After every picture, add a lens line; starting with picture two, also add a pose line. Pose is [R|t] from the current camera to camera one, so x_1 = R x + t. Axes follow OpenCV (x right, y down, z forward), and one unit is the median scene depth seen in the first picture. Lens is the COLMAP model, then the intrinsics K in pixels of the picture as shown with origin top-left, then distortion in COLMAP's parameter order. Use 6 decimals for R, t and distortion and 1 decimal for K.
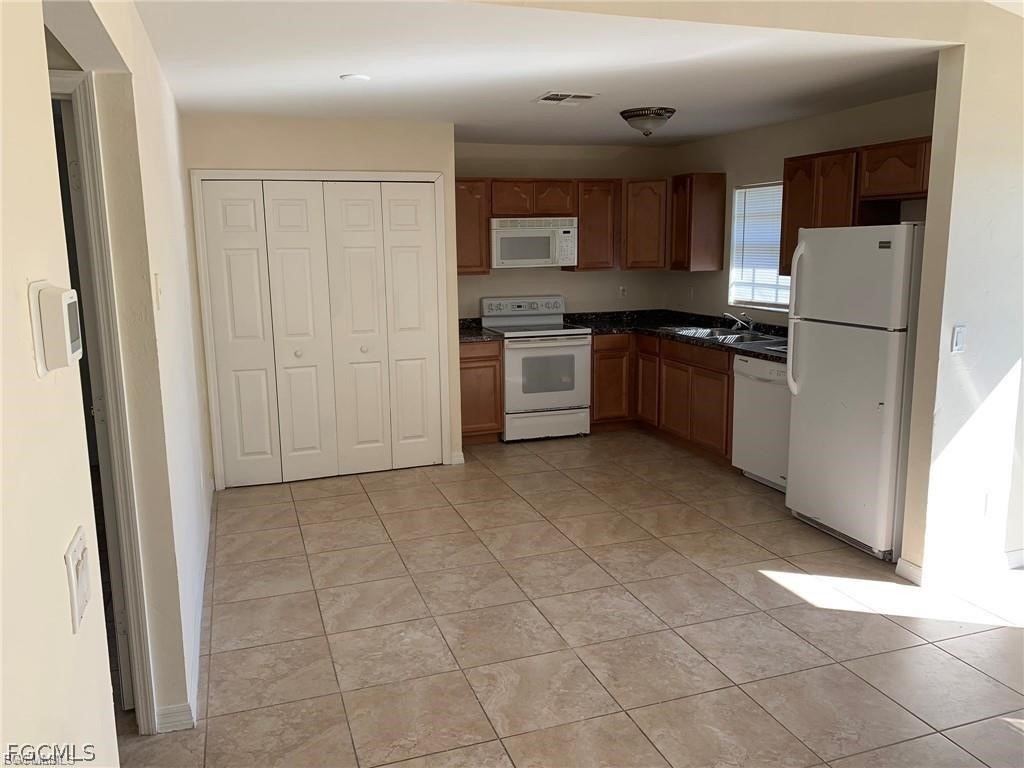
lens RADIAL K [[776.1, 0, 512.0], [0, 776.1, 384.0], [0, 0, 1]] dist [-0.000914, -0.006892]
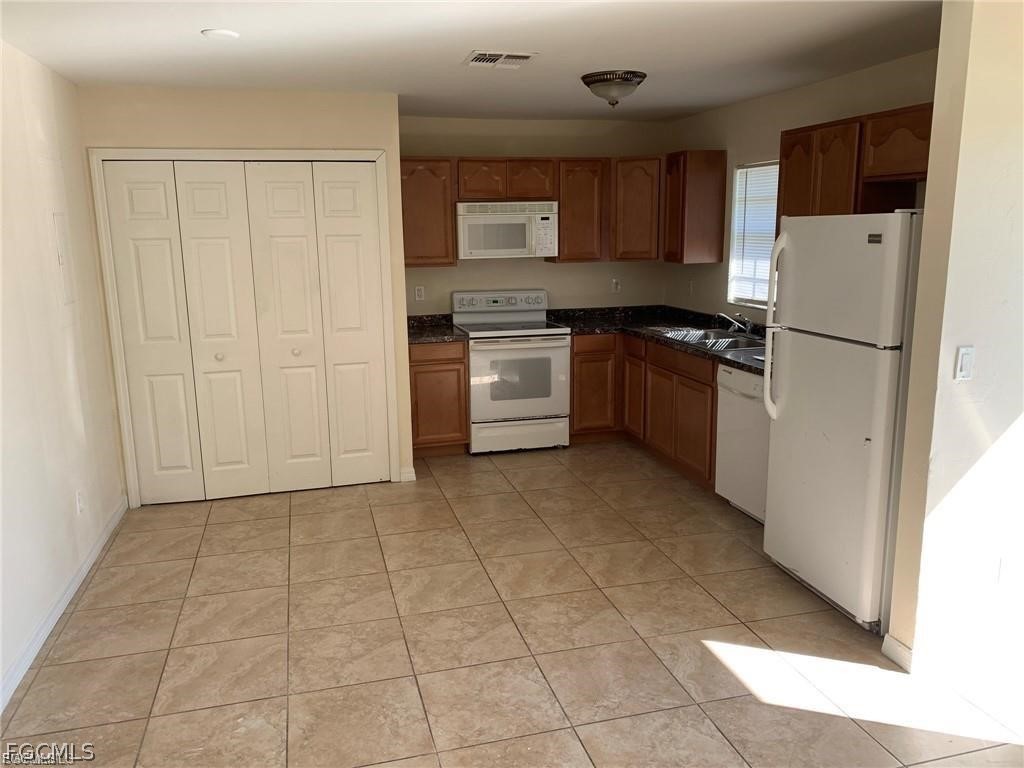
lens RADIAL K [[782.6, 0, 514.7], [0, 782.6, 386.4], [0, 0, 1]] dist [0.002074, -0.008172]
pose [[0.997919, 0.014241, -0.062890, 0.115707], [-0.012798, 0.999647, 0.023297, -0.030095], [0.063199, -0.022444, 0.997749, 0.125790]]
